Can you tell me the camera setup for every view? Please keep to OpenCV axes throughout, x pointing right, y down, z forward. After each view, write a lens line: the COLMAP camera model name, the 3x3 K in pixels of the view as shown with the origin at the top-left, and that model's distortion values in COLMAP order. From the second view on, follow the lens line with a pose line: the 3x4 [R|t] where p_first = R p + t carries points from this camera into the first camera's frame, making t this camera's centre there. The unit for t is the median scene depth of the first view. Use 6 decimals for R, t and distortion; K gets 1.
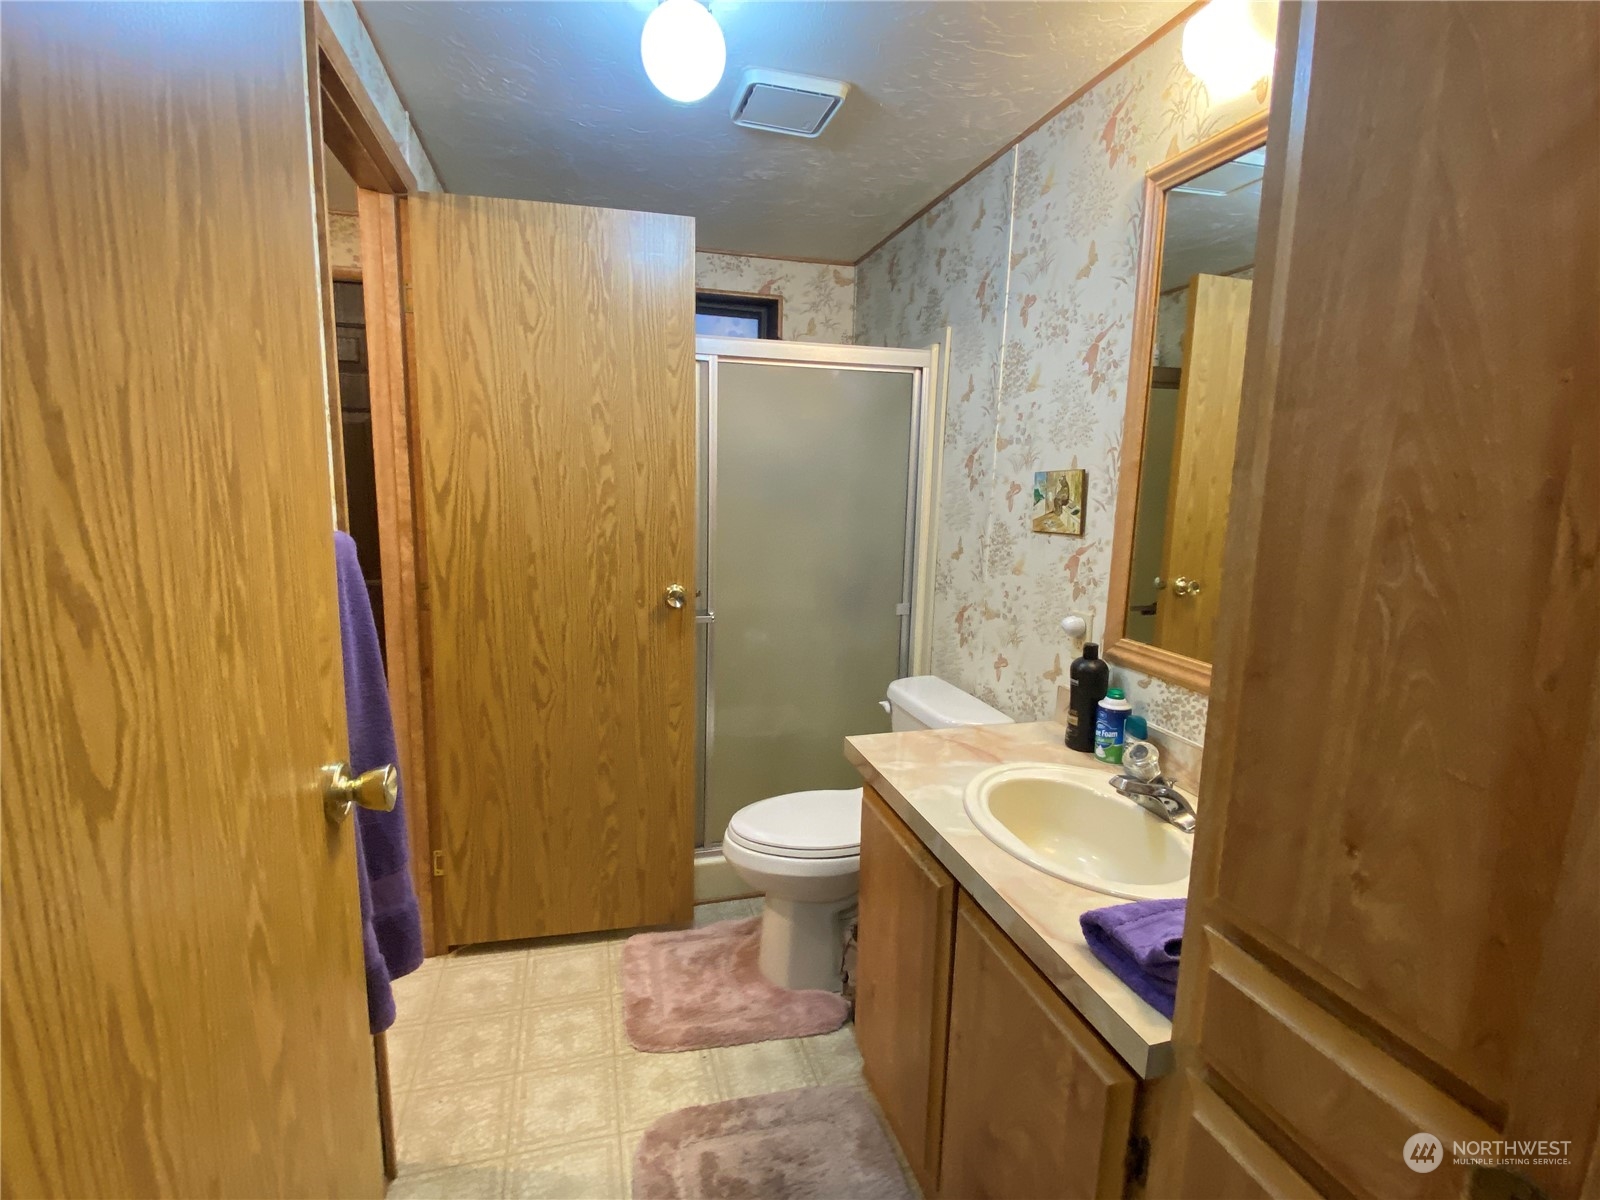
lens RADIAL K [[746.0, 0, 792.8], [0, 746.0, 594.3], [0, 0, 1]] dist [0.047699, -0.047645]
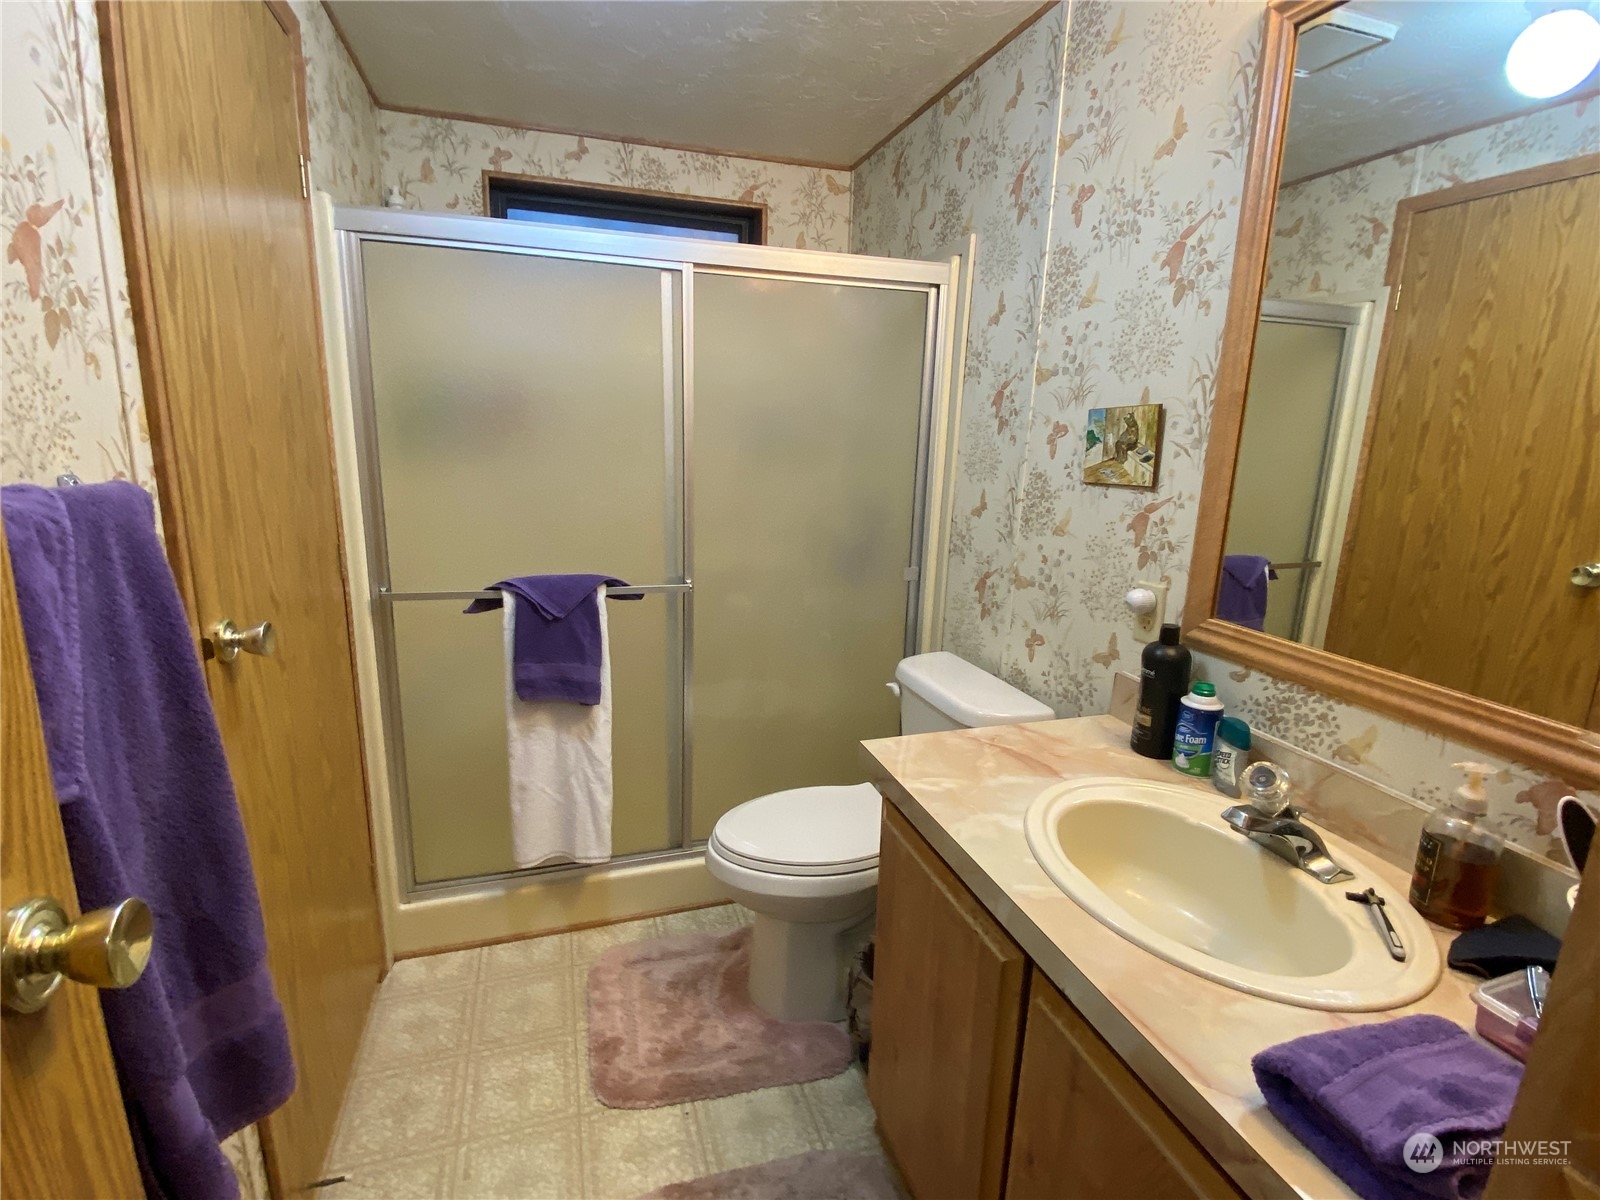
lens RADIAL K [[746.0, 0, 792.8], [0, 746.0, 594.3], [0, 0, 1]] dist [0.047699, -0.047645]
pose [[0.999362, -0.002794, 0.035604, -0.026202], [0.000537, 0.997997, 0.063254, -0.014752], [-0.035709, -0.063194, 0.997362, 0.184666]]
